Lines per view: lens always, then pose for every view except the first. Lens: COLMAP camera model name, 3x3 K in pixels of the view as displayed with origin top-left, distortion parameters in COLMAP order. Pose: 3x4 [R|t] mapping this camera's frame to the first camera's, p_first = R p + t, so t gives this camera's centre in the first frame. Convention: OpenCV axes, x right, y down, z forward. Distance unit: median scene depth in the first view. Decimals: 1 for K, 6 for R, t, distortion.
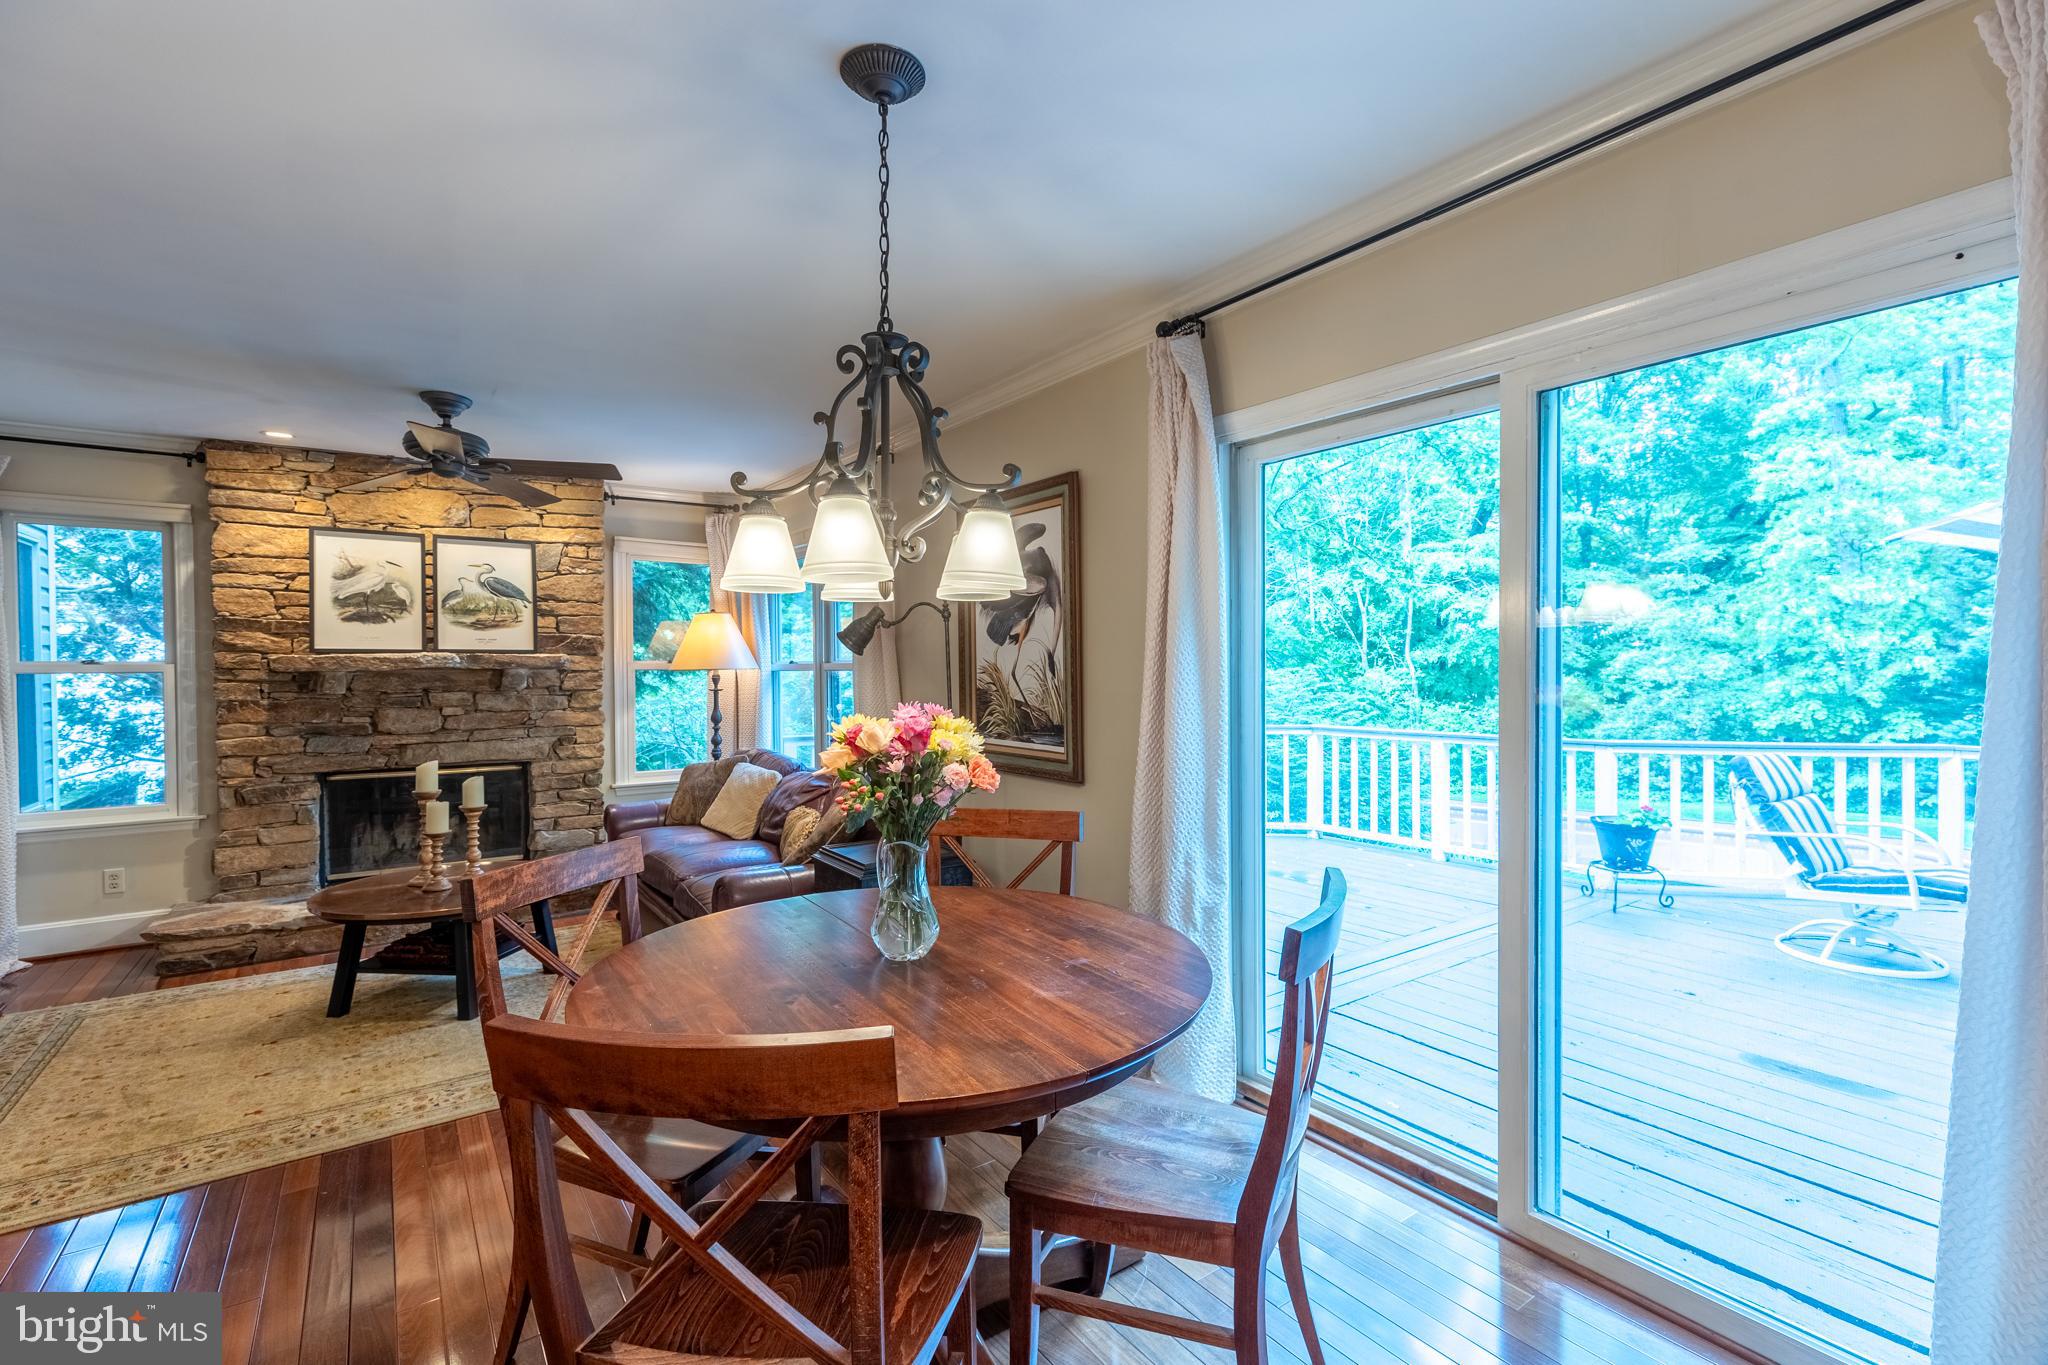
lens RADIAL K [[917.4, 0, 1030.9], [0, 917.4, 681.7], [0, 0, 1]] dist [0.006327, -0.001336]
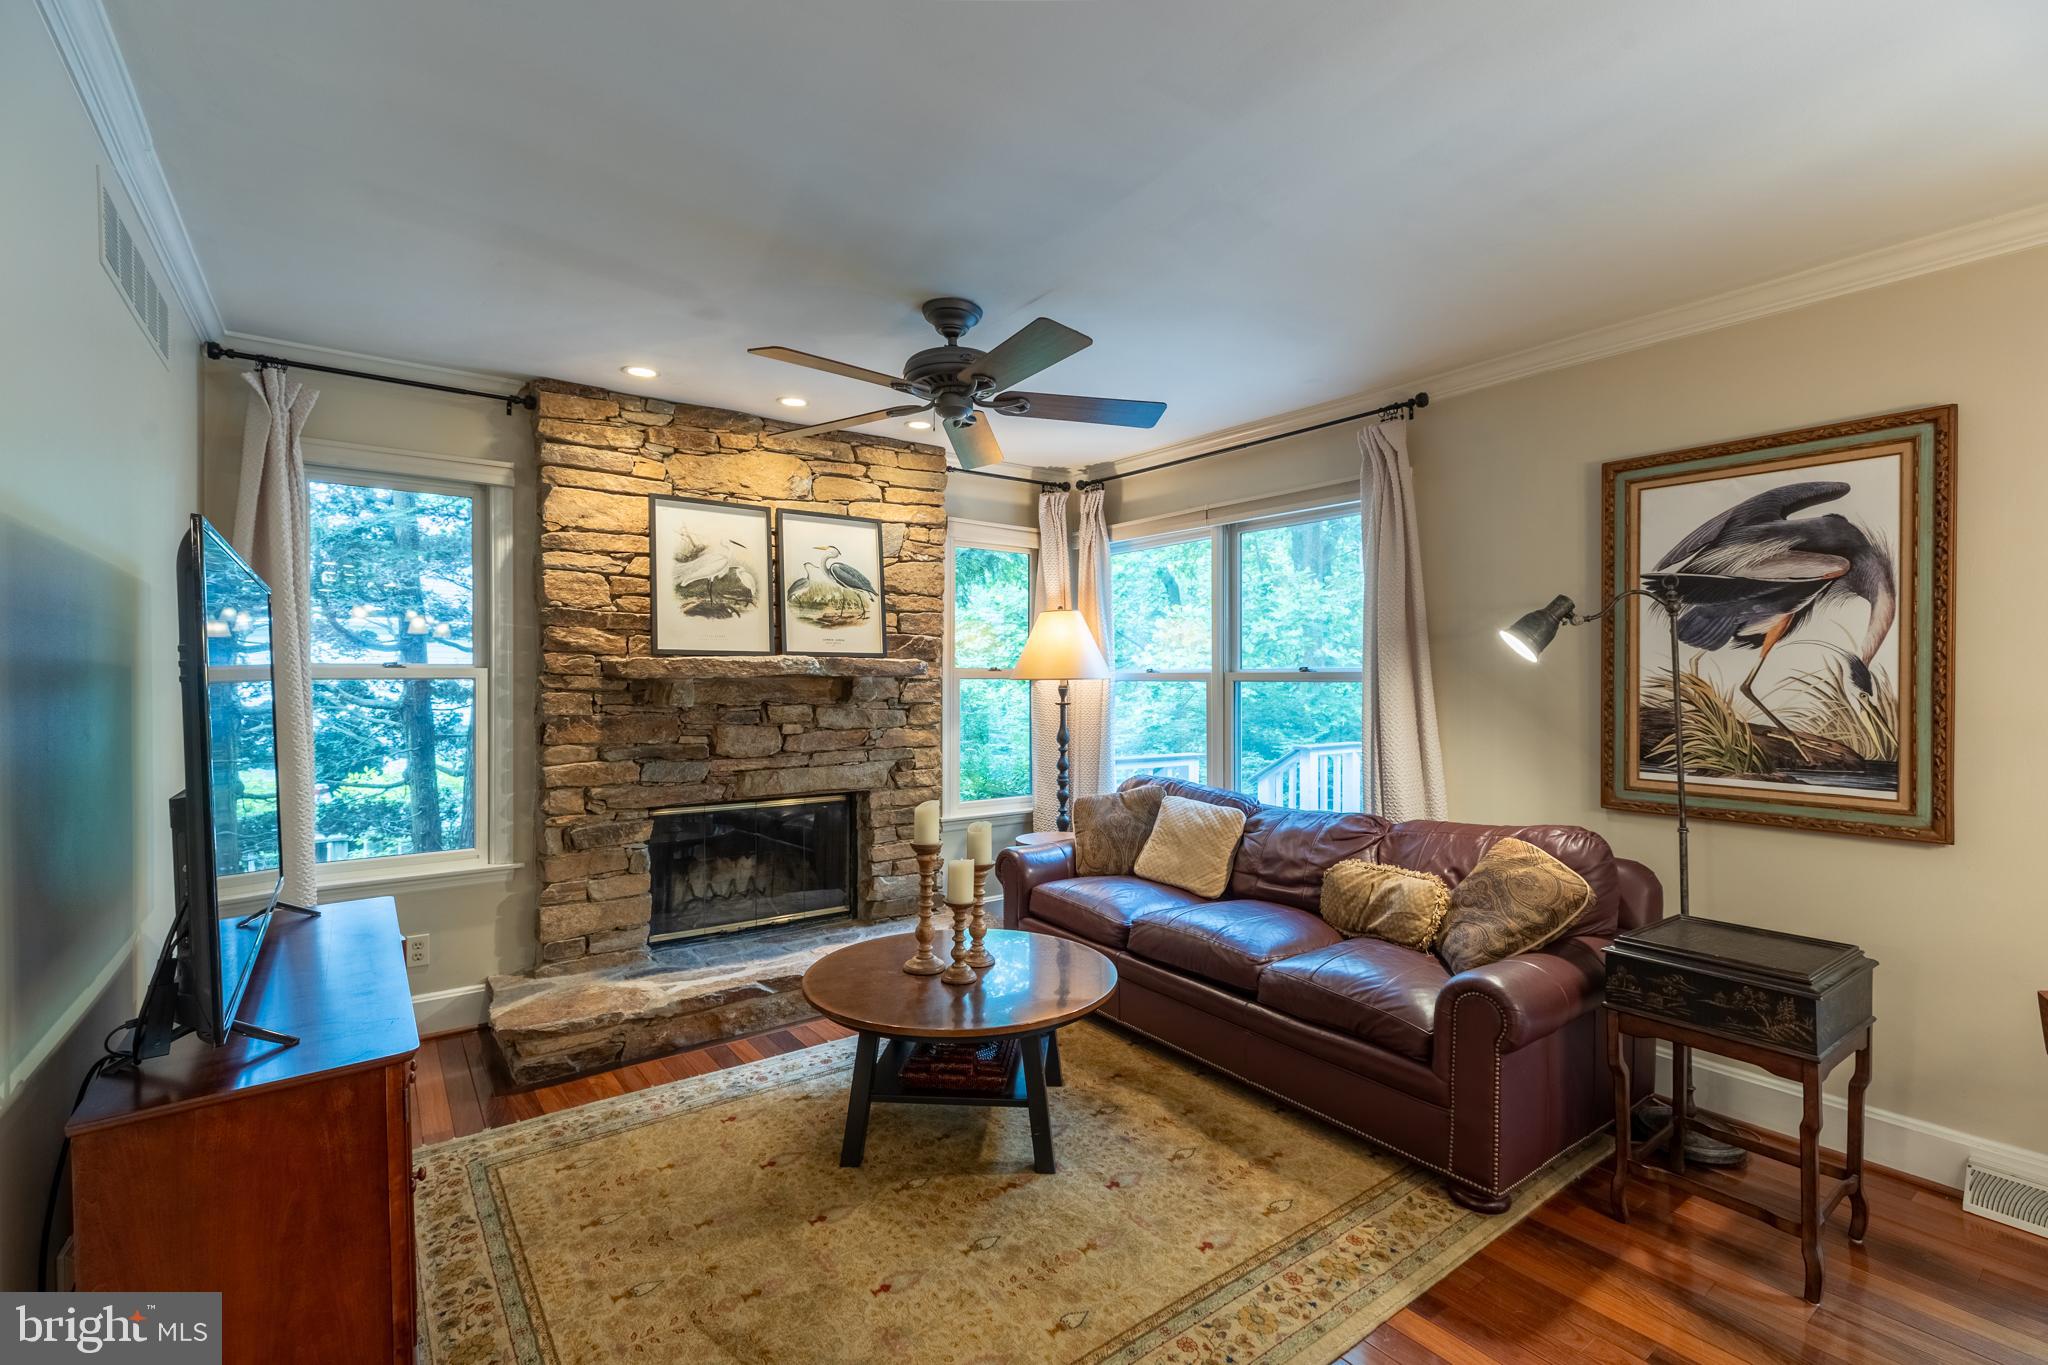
lens RADIAL K [[917.4, 0, 1030.9], [0, 917.4, 681.7], [0, 0, 1]] dist [0.006327, -0.001336]
pose [[0.999833, 0.006365, 0.017131, -0.459698], [-0.006175, 0.999919, -0.011158, -0.001669], [-0.017201, 0.011050, 0.999791, 0.206896]]
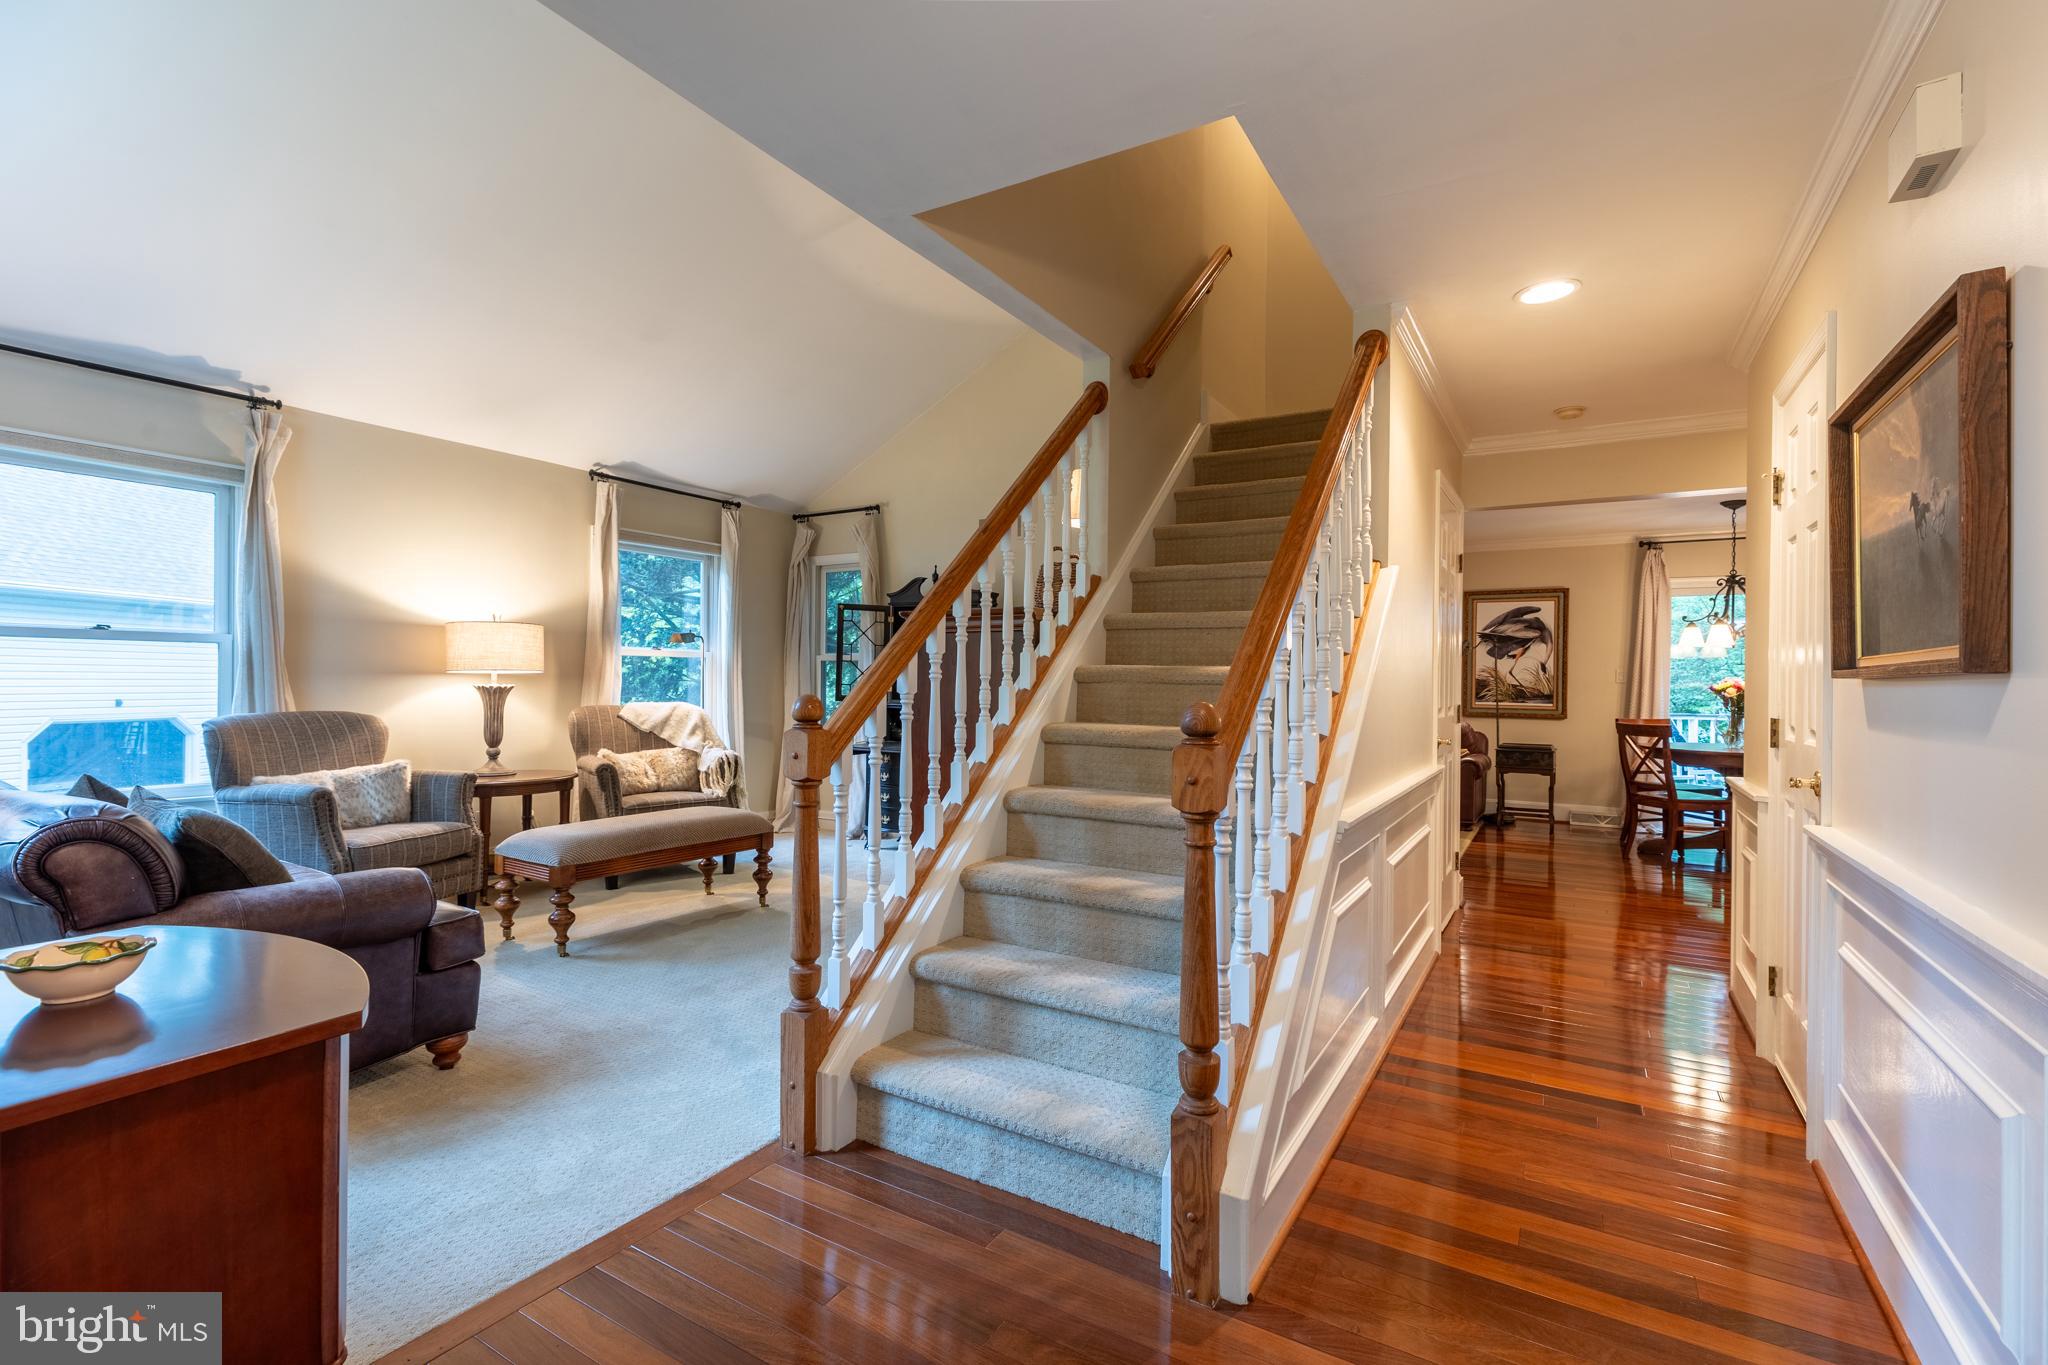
lens RADIAL K [[917.4, 0, 1030.9], [0, 917.4, 681.7], [0, 0, 1]] dist [0.006327, -0.001336]
pose [[0.916248, 0.015609, 0.400307, -1.495570], [-0.010635, 0.999836, -0.014645, 0.044779], [-0.400470, 0.009162, 0.916264, -0.432531]]
